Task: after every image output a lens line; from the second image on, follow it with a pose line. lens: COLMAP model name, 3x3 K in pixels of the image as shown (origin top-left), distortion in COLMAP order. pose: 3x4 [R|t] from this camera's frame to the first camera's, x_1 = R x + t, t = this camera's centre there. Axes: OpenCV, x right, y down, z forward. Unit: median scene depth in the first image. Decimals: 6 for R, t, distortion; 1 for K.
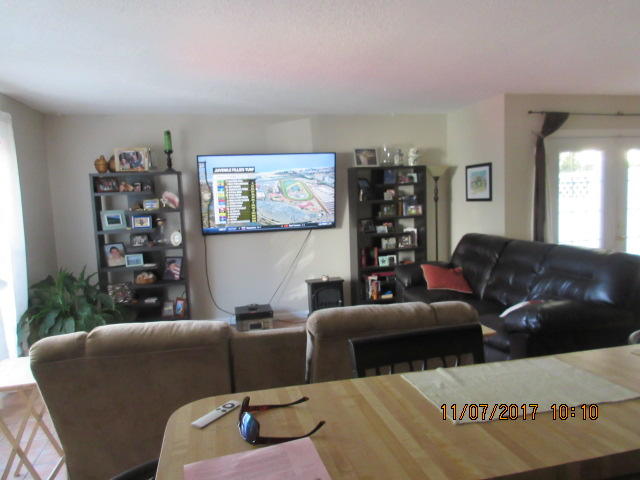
lens RADIAL K [[495.5, 0, 320.0], [0, 495.5, 240.0], [0, 0, 1]] dist [0.001728, 0.004135]
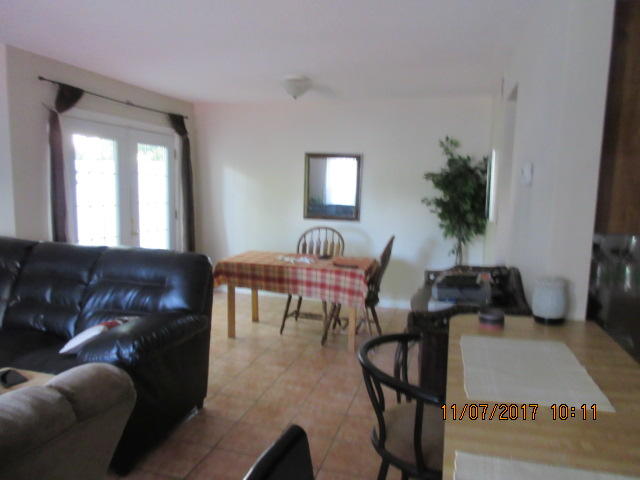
lens RADIAL K [[495.5, 0, 320.0], [0, 495.5, 240.0], [0, 0, 1]] dist [0.001728, 0.004135]
pose [[0.510345, -0.040873, 0.858998, -0.044835], [0.028302, 0.999127, 0.030726, -0.015405], [-0.859504, 0.008631, 0.511057, 0.262626]]
